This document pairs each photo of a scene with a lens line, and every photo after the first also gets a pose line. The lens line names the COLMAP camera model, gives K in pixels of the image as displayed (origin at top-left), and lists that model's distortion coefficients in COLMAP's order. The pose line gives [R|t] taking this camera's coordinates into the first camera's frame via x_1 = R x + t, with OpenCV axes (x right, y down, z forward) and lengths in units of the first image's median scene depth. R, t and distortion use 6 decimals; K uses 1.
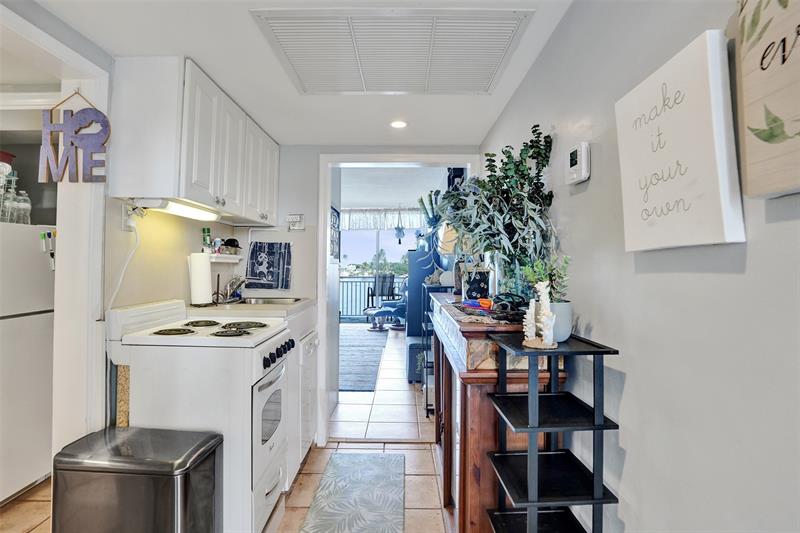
lens RADIAL K [[384.6, 0, 386.8], [0, 384.6, 257.9], [0, 0, 1]] dist [-0.024140, 0.000194]
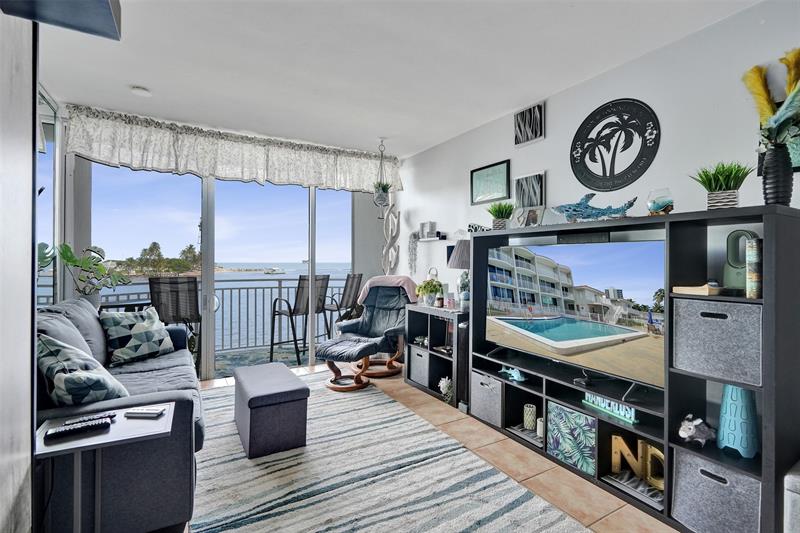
lens RADIAL K [[378.2, 0, 397.7], [0, 378.2, 259.0], [0, 0, 1]] dist [-0.001365, -0.000188]
pose [[0.841648, -0.000977, 0.540026, -0.689583], [-0.010515, 0.999779, 0.018197, 0.043385], [-0.539925, -0.020994, 0.841451, 1.643585]]
